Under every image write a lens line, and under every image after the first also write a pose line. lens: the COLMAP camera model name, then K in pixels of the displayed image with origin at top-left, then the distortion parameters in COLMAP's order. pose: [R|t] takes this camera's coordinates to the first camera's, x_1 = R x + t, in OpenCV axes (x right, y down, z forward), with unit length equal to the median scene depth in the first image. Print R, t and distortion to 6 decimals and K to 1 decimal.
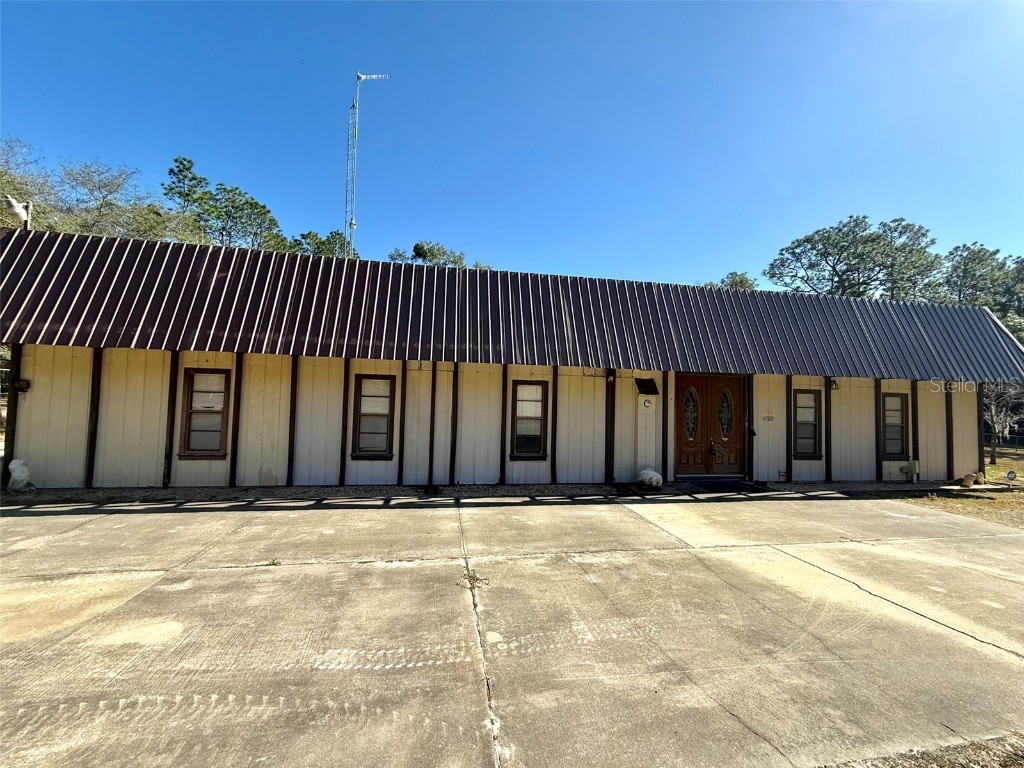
lens RADIAL K [[422.8, 0, 506.3], [0, 422.8, 379.0], [0, 0, 1]] dist [-0.003317, -0.000030]
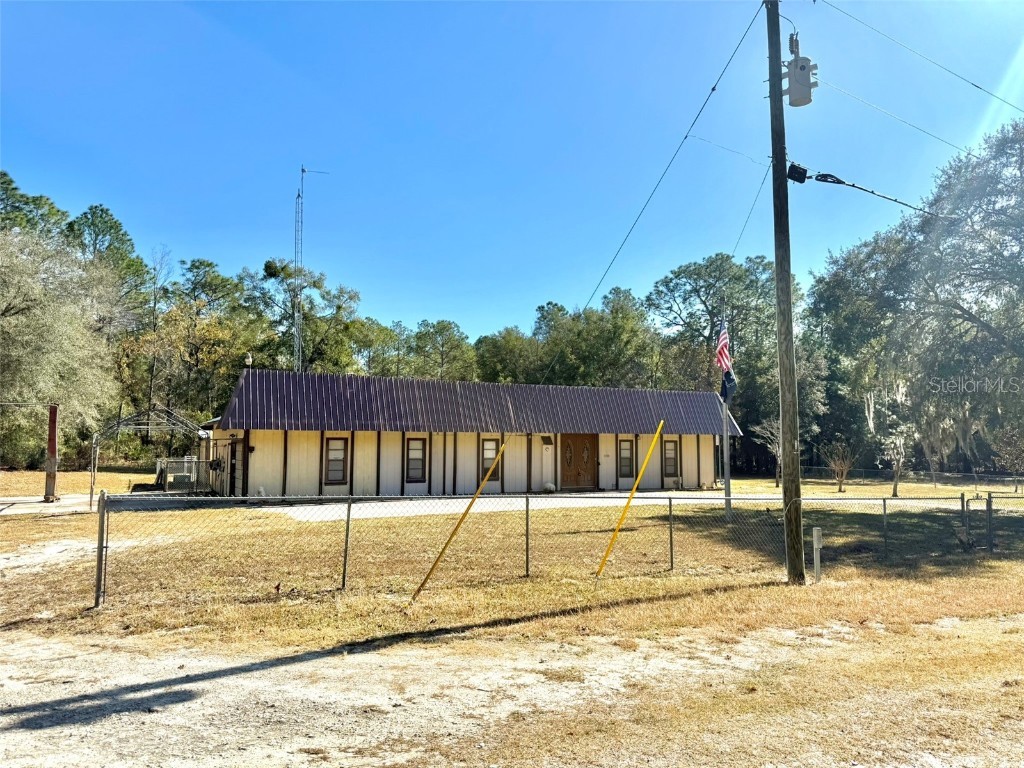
lens RADIAL K [[755.1, 0, 514.4], [0, 755.1, 387.4], [0, 0, 1]] dist [0.046702, -0.014446]
pose [[0.943652, 0.000775, 0.330938, -0.916352], [0.006932, 0.999732, -0.022106, -0.144563], [-0.330867, 0.023154, 0.943393, -2.131822]]
